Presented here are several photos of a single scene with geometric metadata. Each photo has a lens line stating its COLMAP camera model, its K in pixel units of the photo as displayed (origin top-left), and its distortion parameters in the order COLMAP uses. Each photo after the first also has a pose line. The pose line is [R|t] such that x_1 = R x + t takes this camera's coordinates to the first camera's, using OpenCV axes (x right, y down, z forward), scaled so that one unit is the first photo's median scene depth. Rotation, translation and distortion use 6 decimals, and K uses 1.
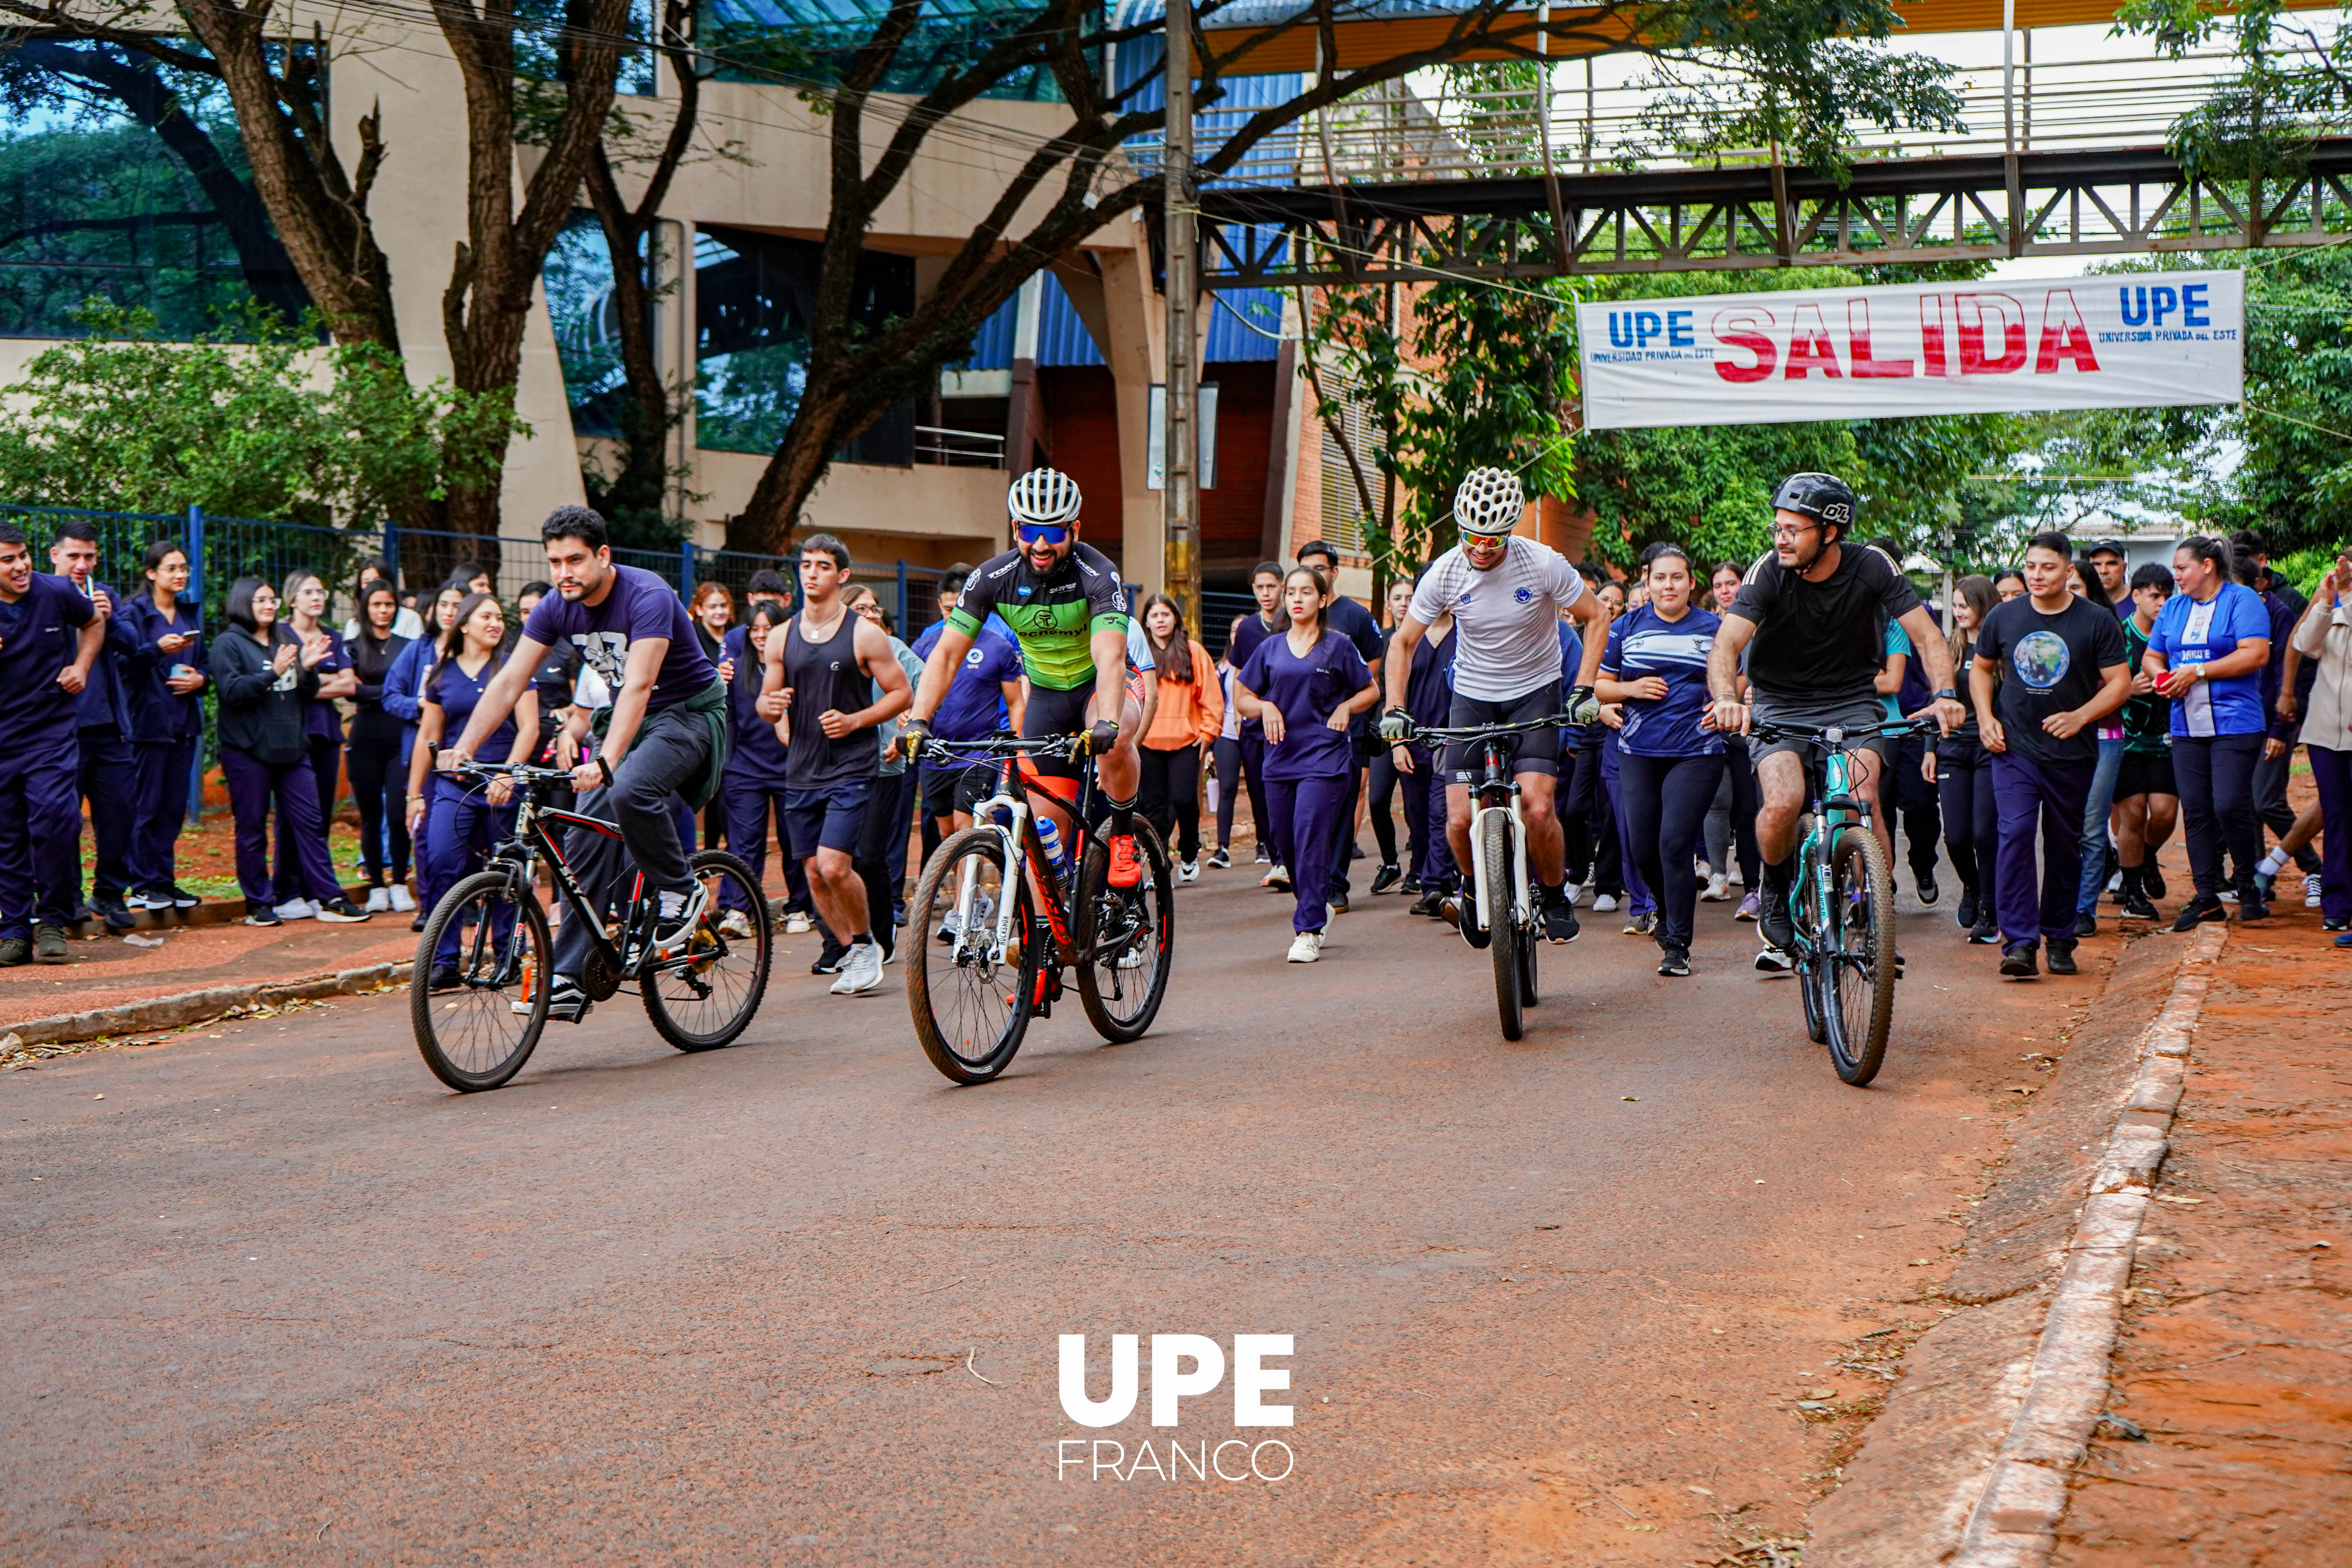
lens RADIAL K [[3392.7, 0, 1176.7], [0, 3392.7, 781.8], [0, 0, 1]] dist [0.050187, 0.000000]
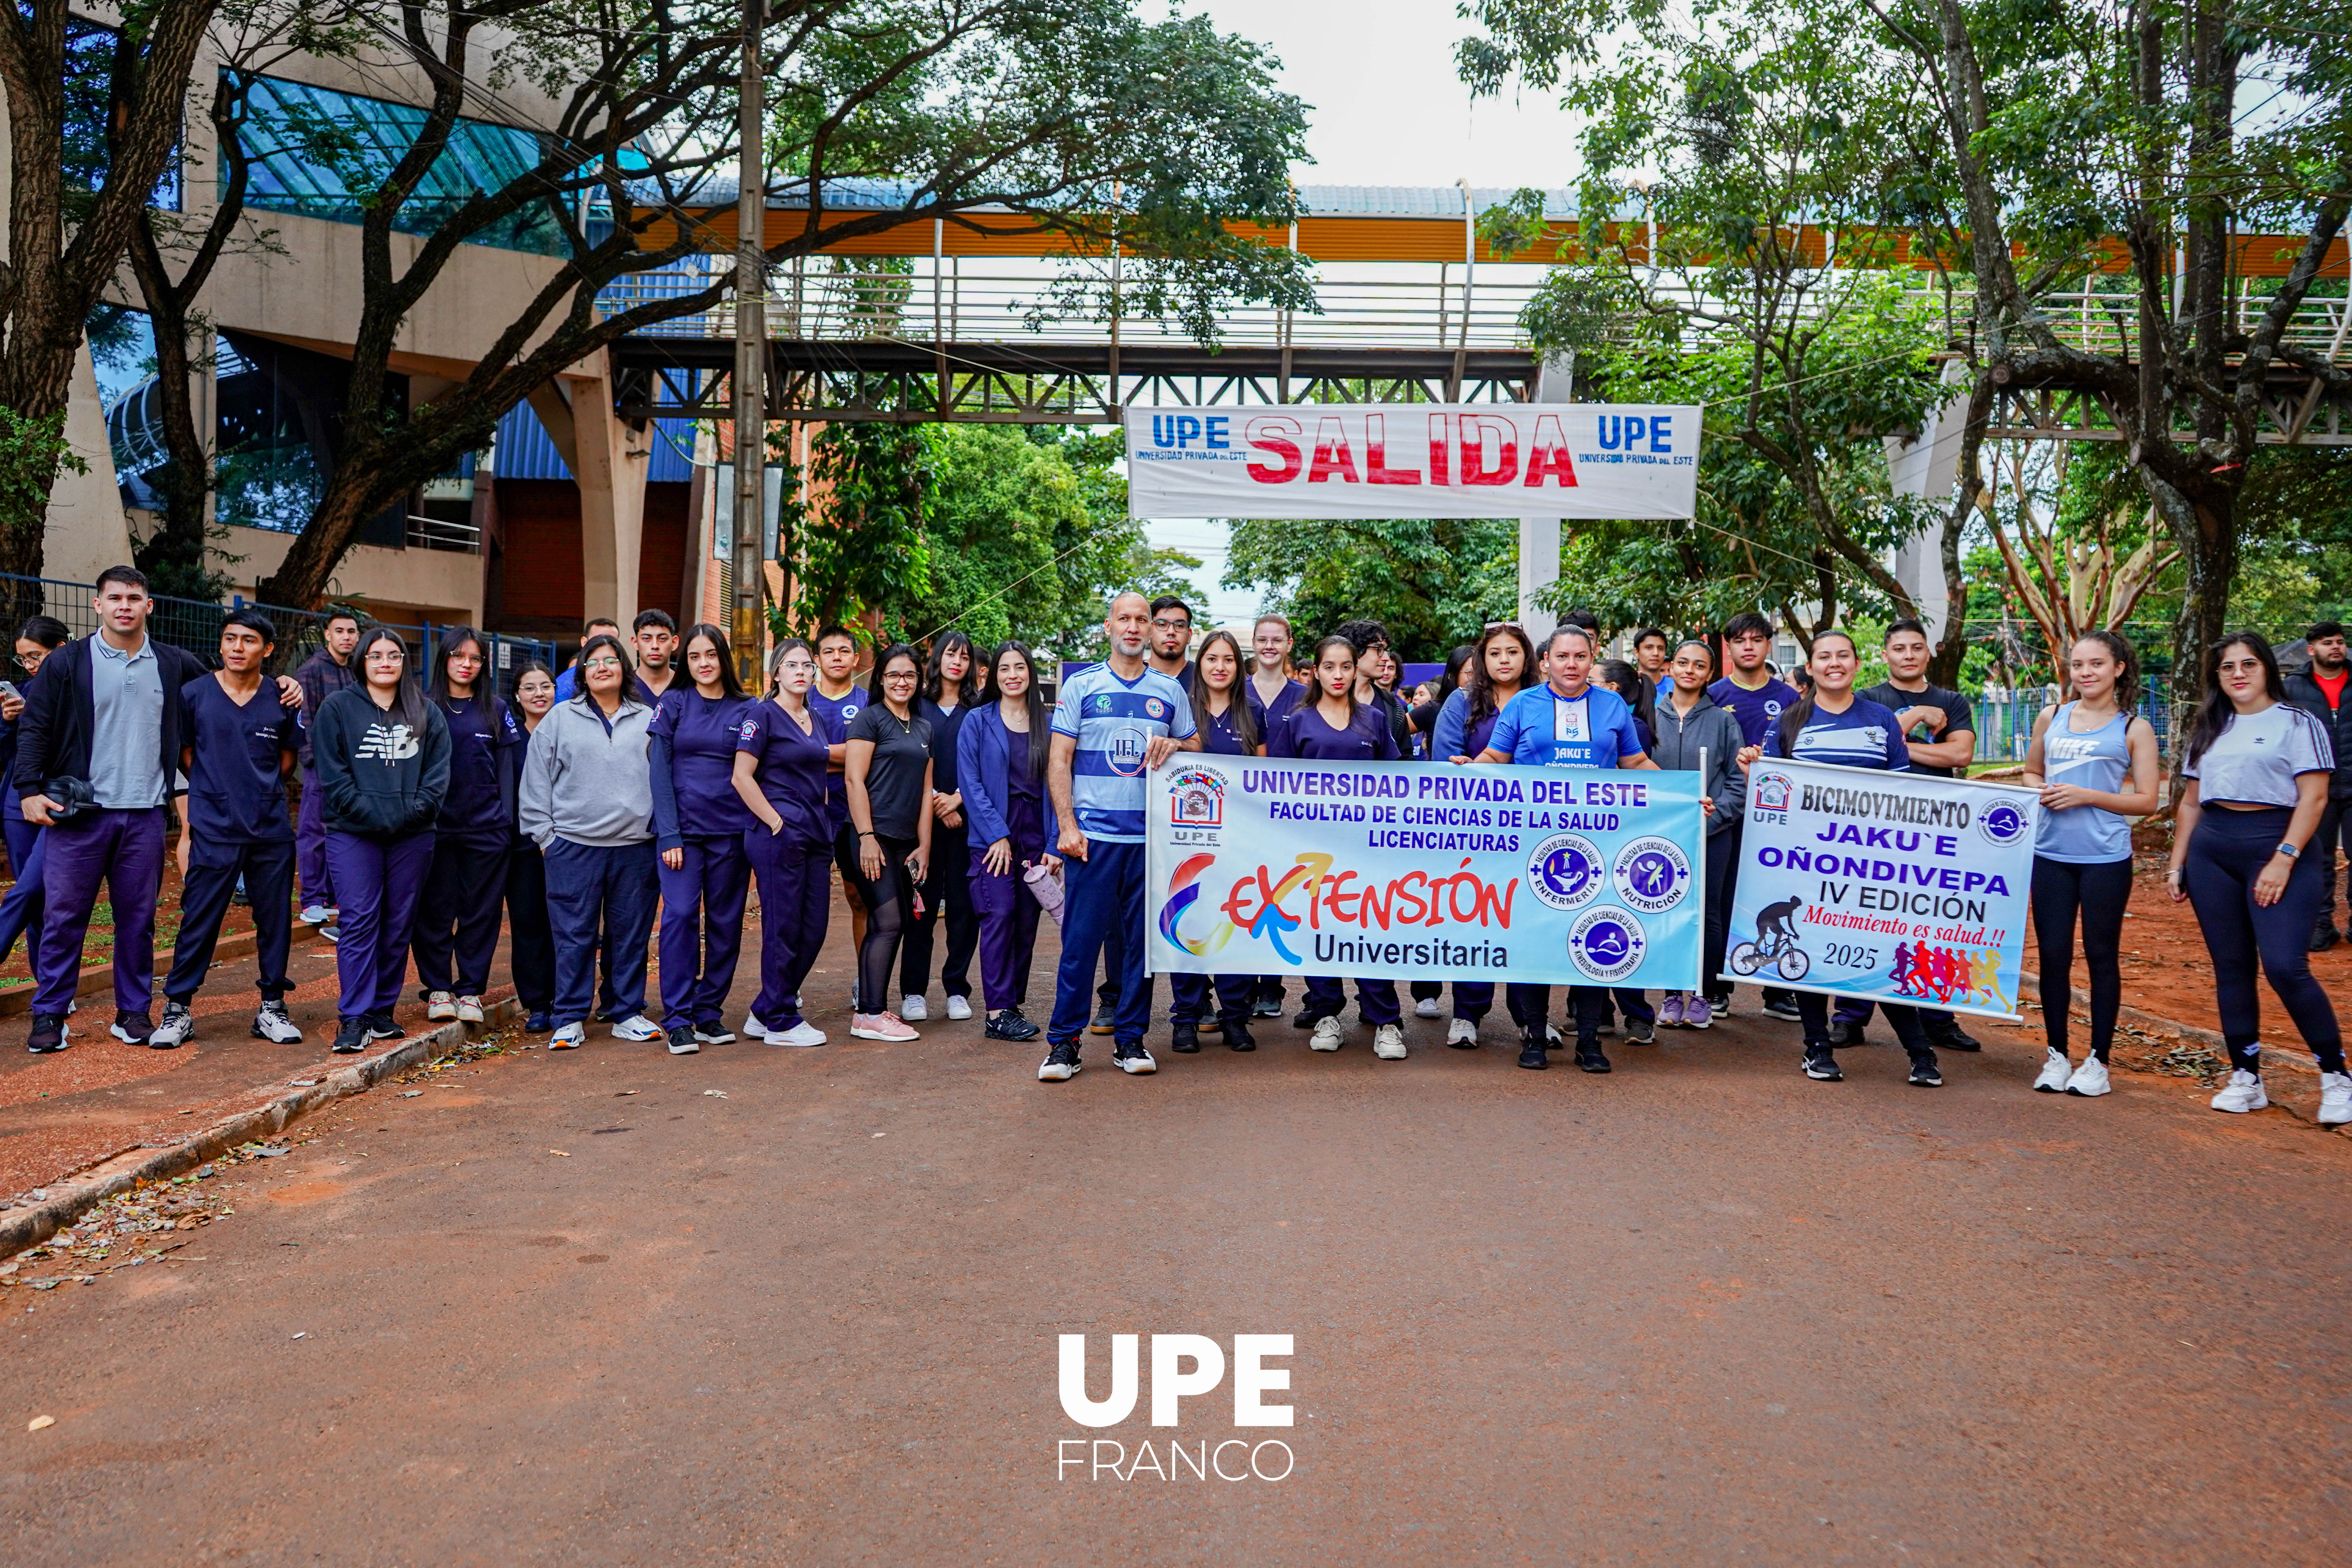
lens RADIAL K [[2129.1, 0, 1180.2], [0, 2129.1, 785.1], [0, 0, 1]] dist [0.005869, 0.020352]
pose [[0.953700, 0.008739, 0.300632, -0.058050], [-0.008464, 0.999962, -0.002218, -0.011700], [-0.300640, -0.000429, 0.953738, 0.258049]]
